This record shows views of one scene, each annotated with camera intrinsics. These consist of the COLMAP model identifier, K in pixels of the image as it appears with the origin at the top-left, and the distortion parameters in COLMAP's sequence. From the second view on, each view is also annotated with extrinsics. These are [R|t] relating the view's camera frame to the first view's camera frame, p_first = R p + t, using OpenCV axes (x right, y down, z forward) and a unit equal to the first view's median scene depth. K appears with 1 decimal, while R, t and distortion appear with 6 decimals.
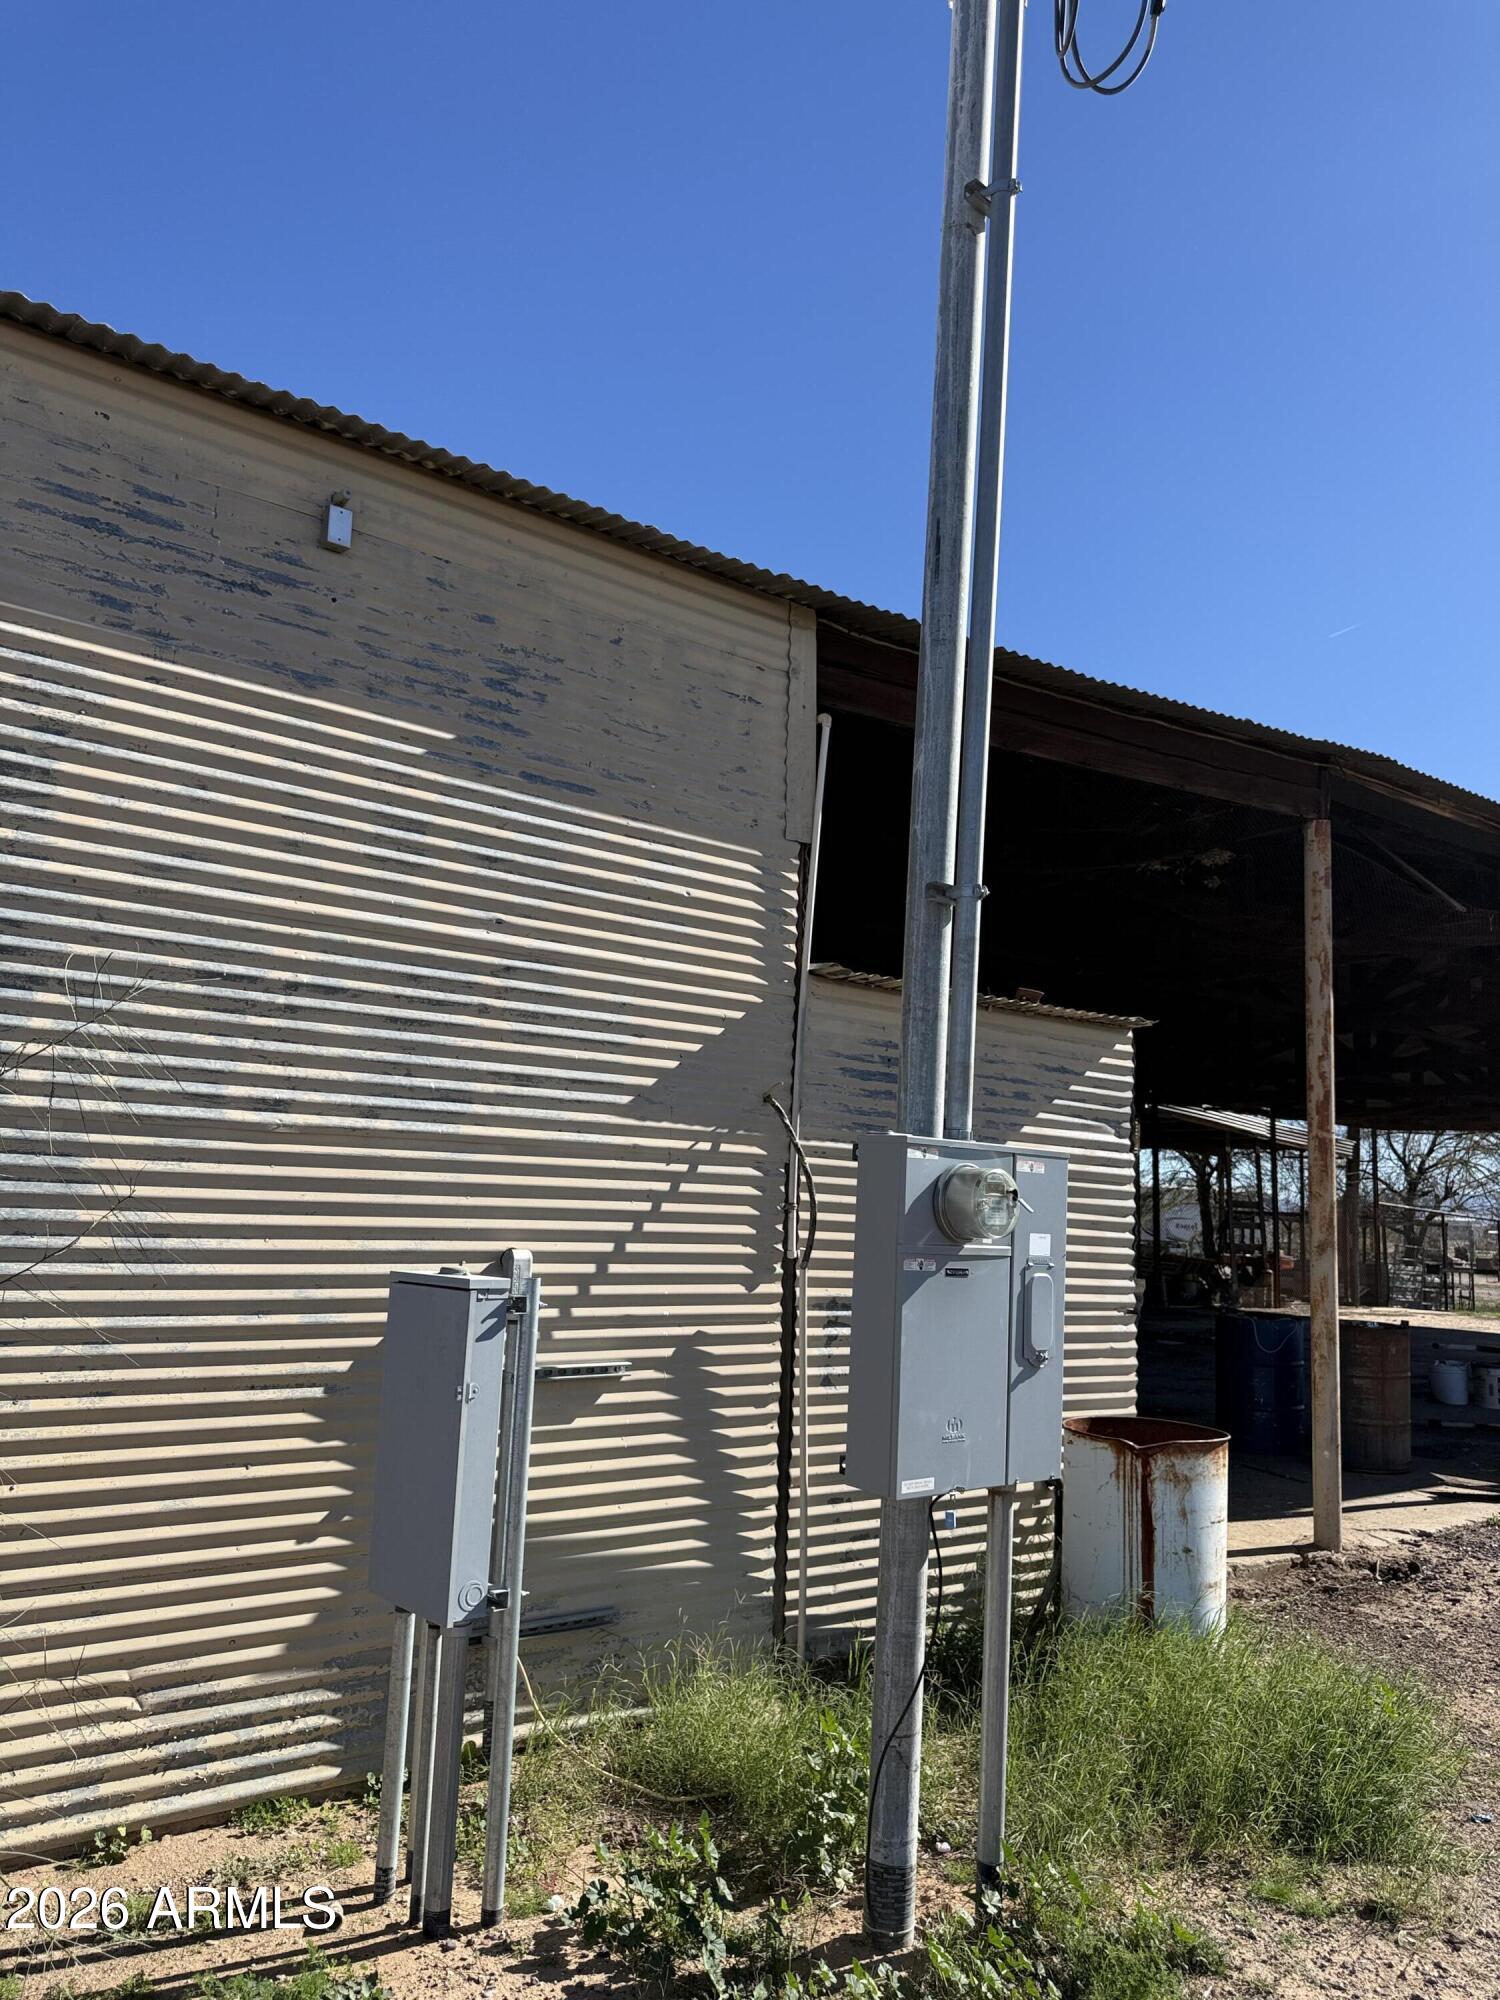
lens RADIAL K [[1404.9, 0, 755.6], [0, 1404.9, 999.5], [0, 0, 1]] dist [0.062633, -0.083559]
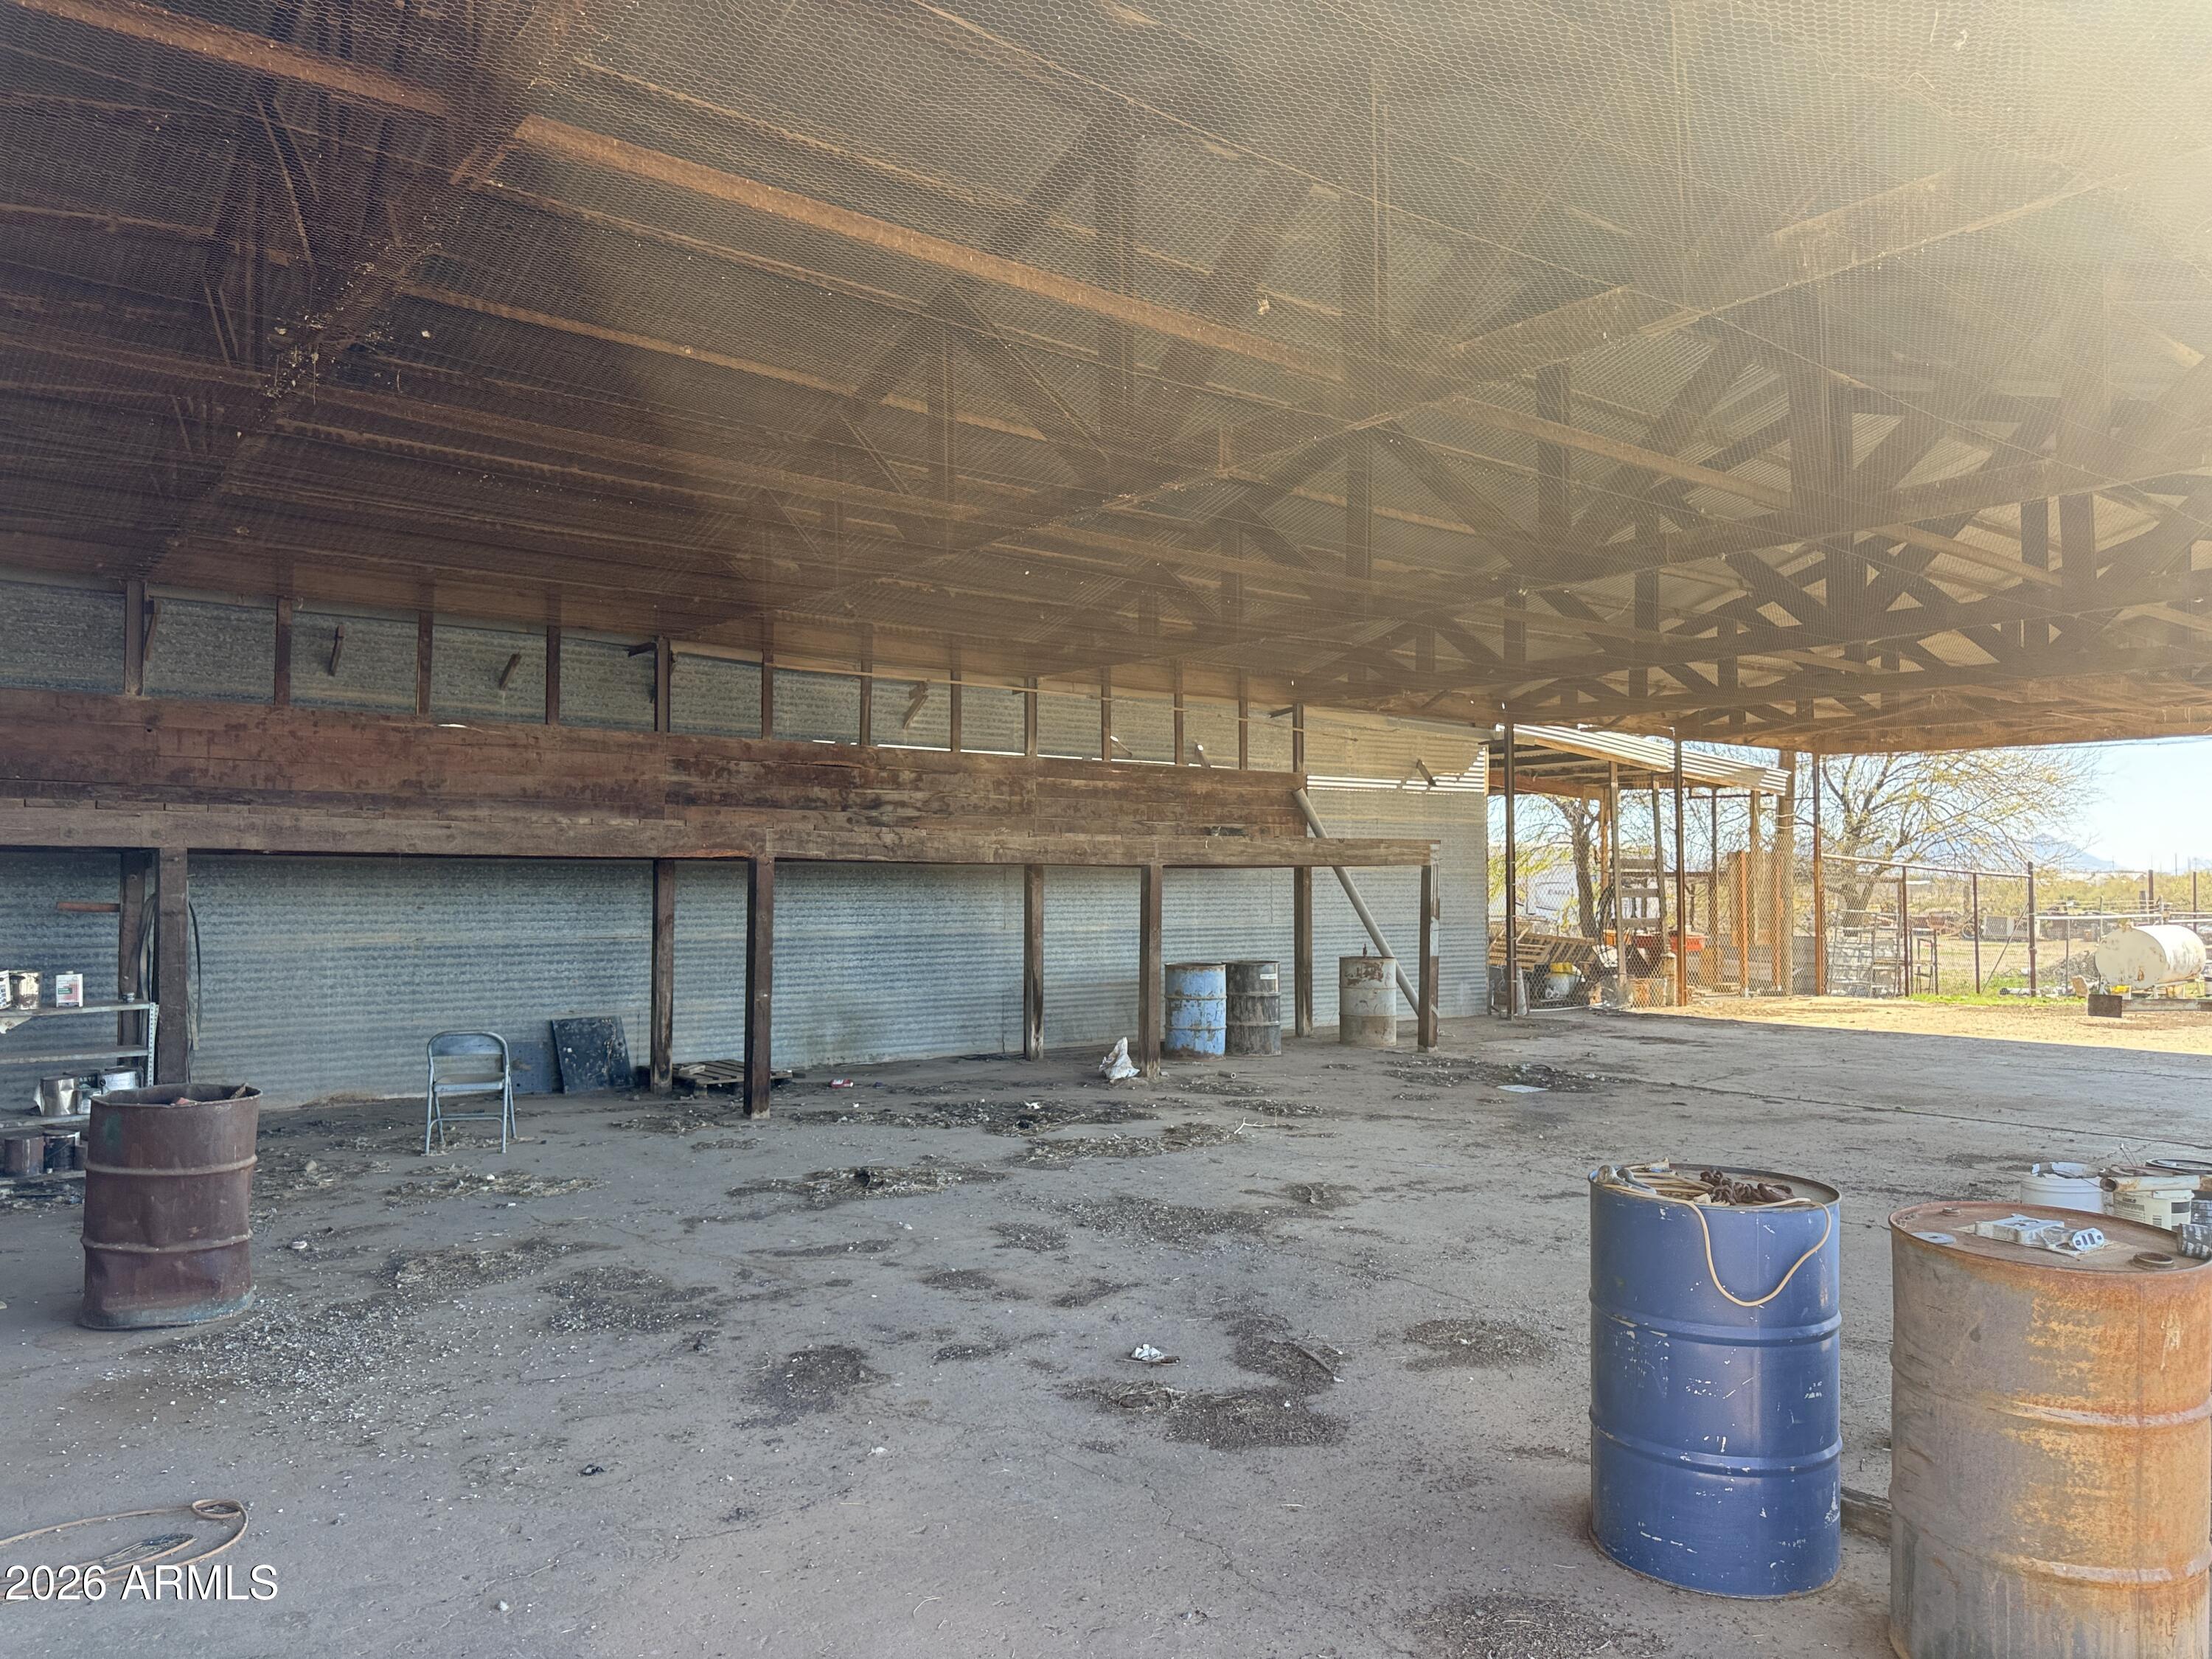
lens RADIAL K [[1553.9, 0, 1096.1], [0, 1553.9, 825.5], [0, 0, 1]] dist [0.062633, -0.083559]
pose [[0.999438, -0.033441, 0.002210, 0.067860], [0.033005, 0.993554, 0.108444, 0.029193], [-0.005823, -0.108310, 0.994100, 0.206899]]
